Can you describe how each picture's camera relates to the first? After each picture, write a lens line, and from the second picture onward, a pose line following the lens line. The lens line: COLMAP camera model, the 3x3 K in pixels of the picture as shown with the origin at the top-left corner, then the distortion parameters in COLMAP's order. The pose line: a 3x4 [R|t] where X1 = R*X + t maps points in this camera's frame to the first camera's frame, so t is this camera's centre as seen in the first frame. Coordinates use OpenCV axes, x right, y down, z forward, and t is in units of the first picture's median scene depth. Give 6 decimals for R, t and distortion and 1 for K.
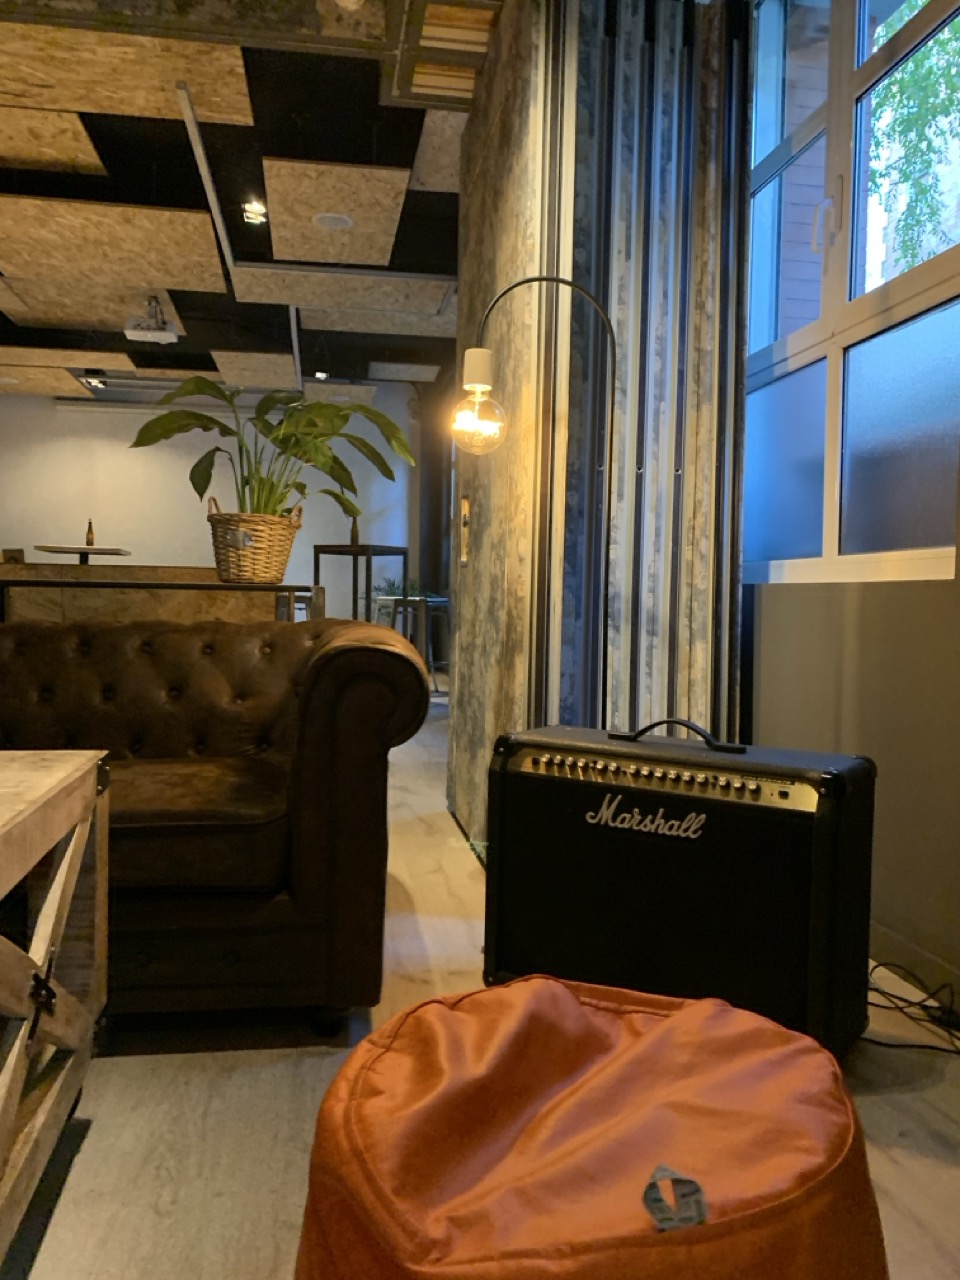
lens RADIAL K [[969.4, 0, 477.8], [0, 969.4, 638.2], [0, 0, 1]] dist [-0.004544, -0.007397]
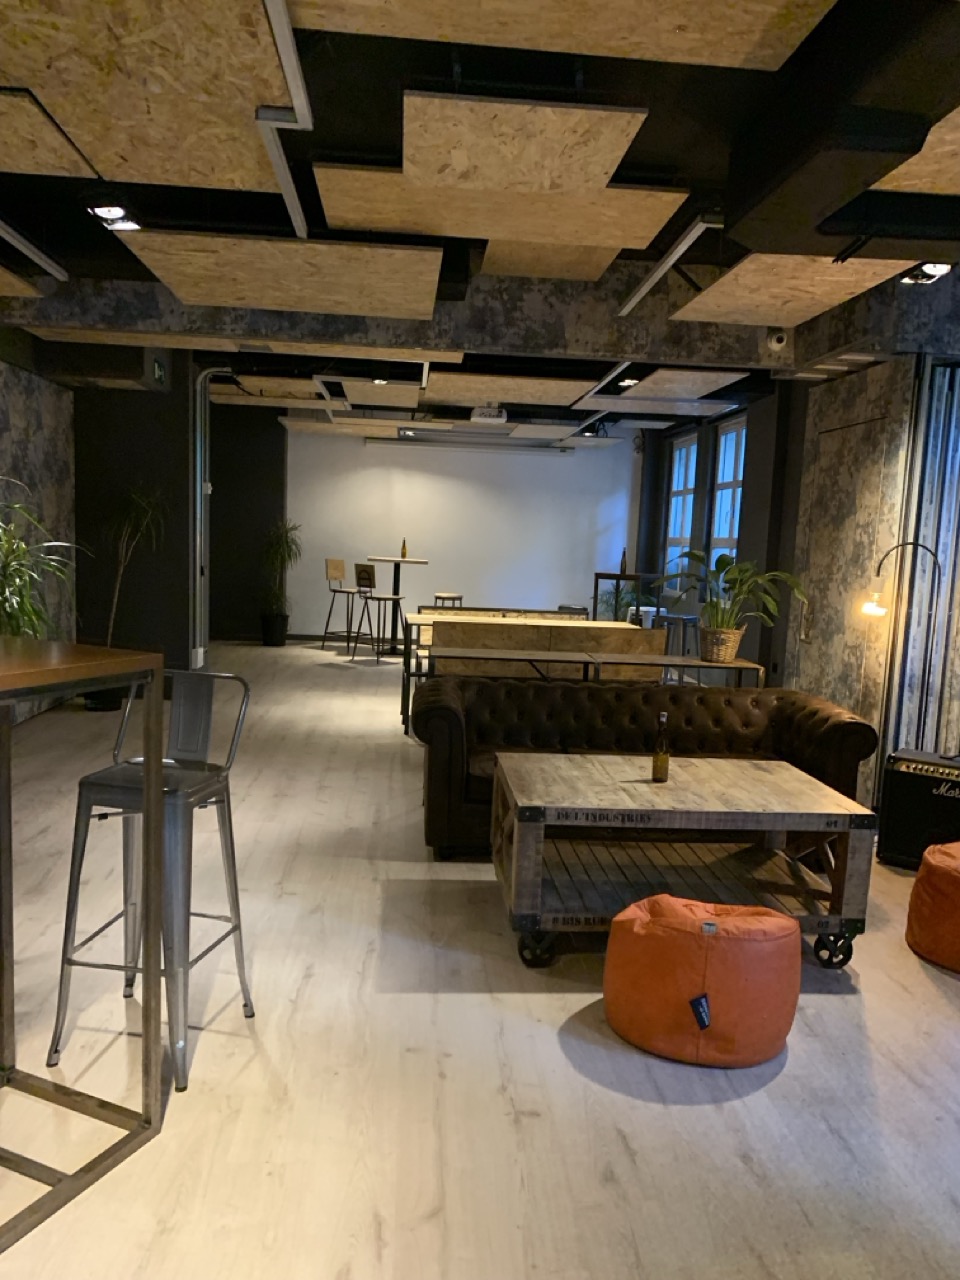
lens RADIAL K [[969.4, 0, 479.9], [0, 969.4, 644.0], [0, 0, 1]] dist [-0.004544, -0.007397]
pose [[0.994620, 0.037776, -0.096459, -0.627875], [-0.032031, 0.997658, 0.060433, -0.231177], [0.098516, -0.057018, 0.993501, -1.181671]]
